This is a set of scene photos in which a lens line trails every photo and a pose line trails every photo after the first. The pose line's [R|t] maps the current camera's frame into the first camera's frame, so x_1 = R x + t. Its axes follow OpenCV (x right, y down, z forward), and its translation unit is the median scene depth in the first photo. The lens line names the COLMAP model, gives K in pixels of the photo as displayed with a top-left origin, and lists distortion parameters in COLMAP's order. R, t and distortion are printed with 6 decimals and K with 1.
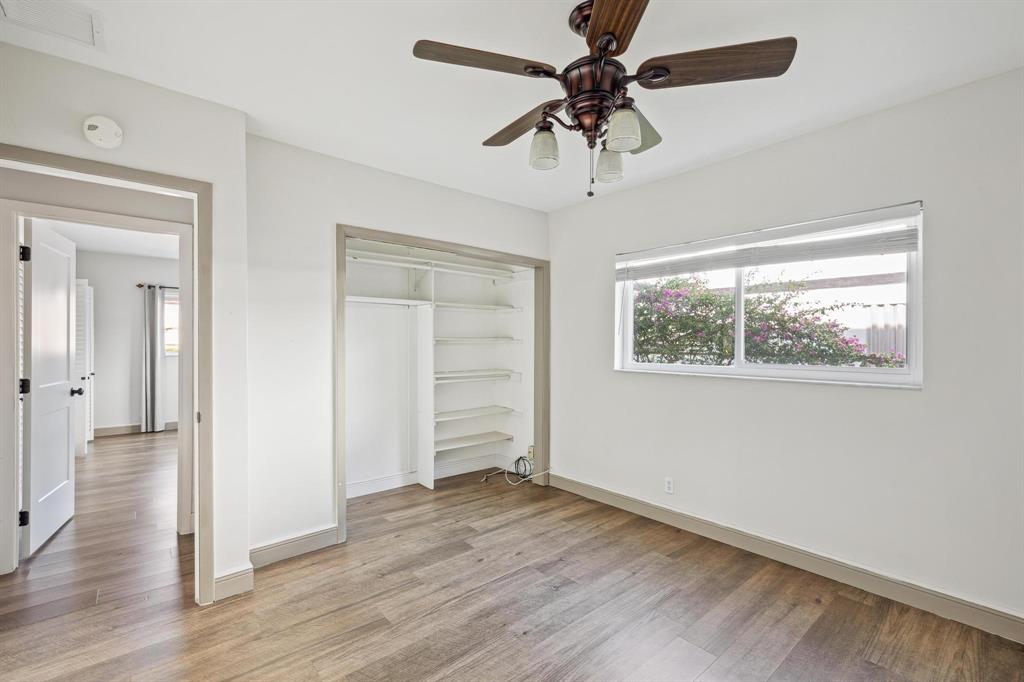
lens RADIAL K [[449.4, 0, 514.9], [0, 449.4, 341.4], [0, 0, 1]] dist [0.003344, 0.000275]
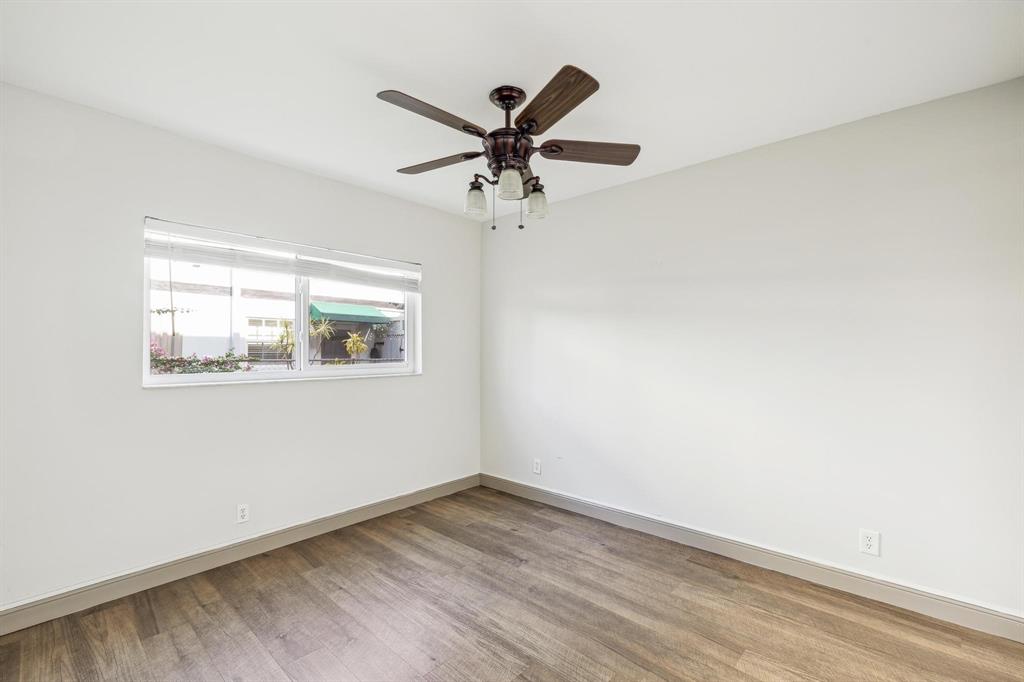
lens RADIAL K [[449.4, 0, 514.6], [0, 449.4, 345.7], [0, 0, 1]] dist [0.003344, 0.000275]
pose [[-0.127295, 0.005868, 0.991848, -0.665860], [-0.001944, 0.999979, -0.006166, 0.005338], [-0.991863, -0.002713, -0.127281, 0.687889]]
